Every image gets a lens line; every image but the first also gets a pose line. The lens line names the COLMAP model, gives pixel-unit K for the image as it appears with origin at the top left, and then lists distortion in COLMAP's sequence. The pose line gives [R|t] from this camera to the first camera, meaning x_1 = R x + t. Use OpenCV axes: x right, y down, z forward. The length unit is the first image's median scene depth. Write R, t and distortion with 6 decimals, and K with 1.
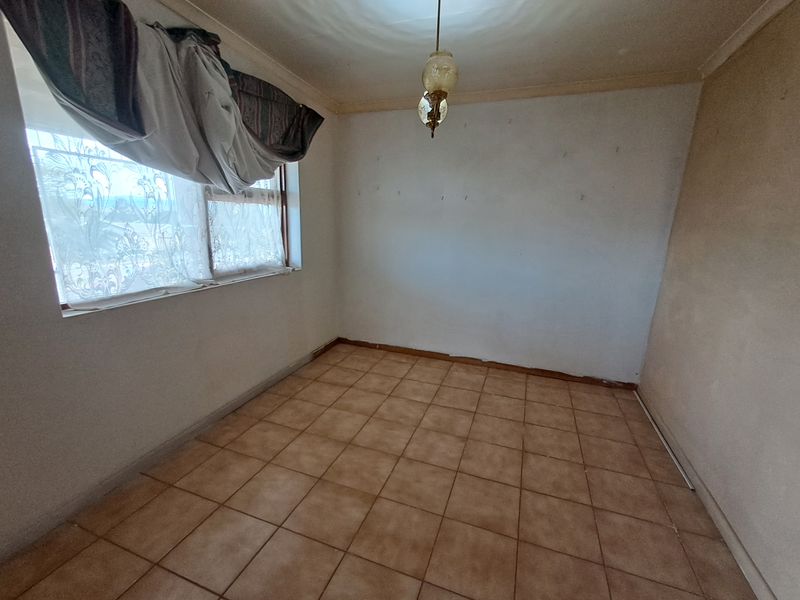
lens RADIAL K [[361.7, 0, 391.6], [0, 361.7, 301.6], [0, 0, 1]] dist [0.000874, 0.001037]
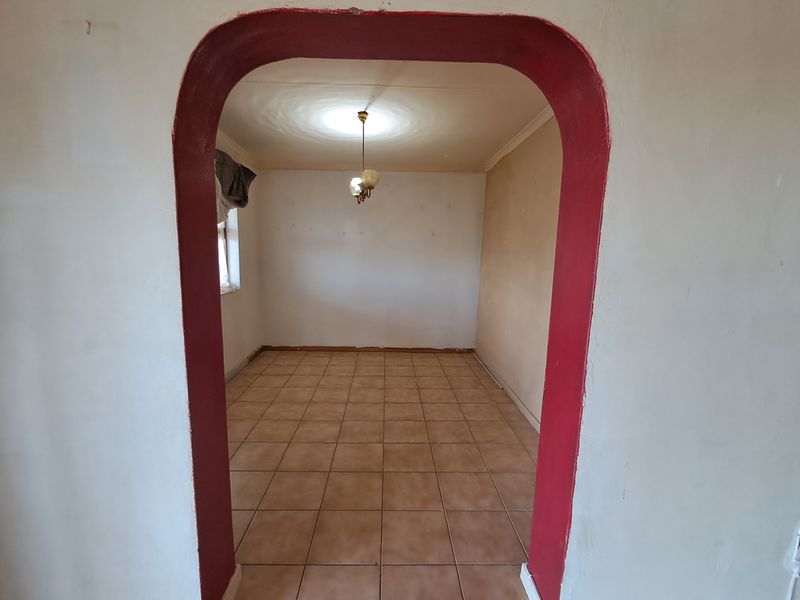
lens RADIAL K [[361.7, 0, 391.6], [0, 361.7, 301.6], [0, 0, 1]] dist [0.000874, 0.001037]
pose [[0.927551, -0.066165, 0.367793, -0.285114], [0.090967, 0.994573, -0.050490, 0.082870], [-0.362457, 0.080289, 0.928536, -0.445593]]
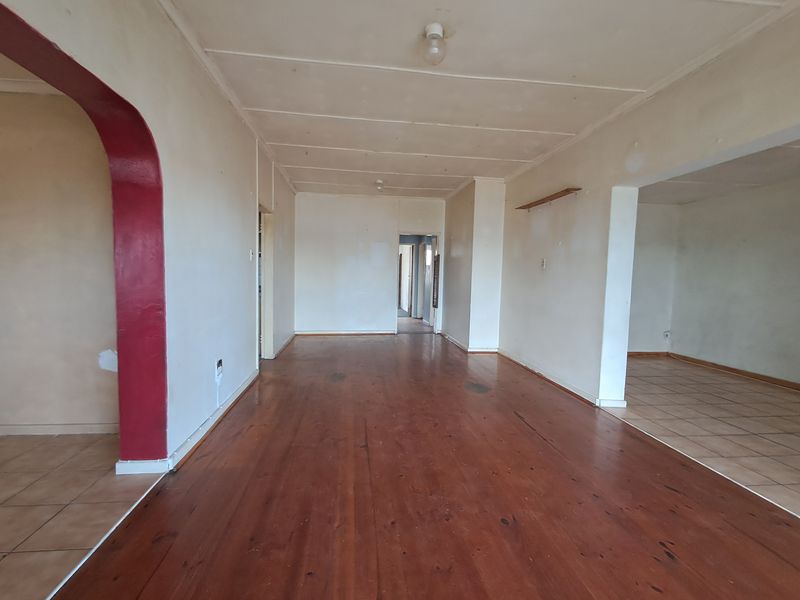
lens RADIAL K [[361.7, 0, 391.6], [0, 361.7, 301.6], [0, 0, 1]] dist [0.000874, 0.001037]
pose [[-0.460296, -0.099779, 0.882140, -0.891481], [0.169246, 0.965577, 0.197528, 0.091097], [-0.871483, 0.240220, -0.427564, -0.210214]]
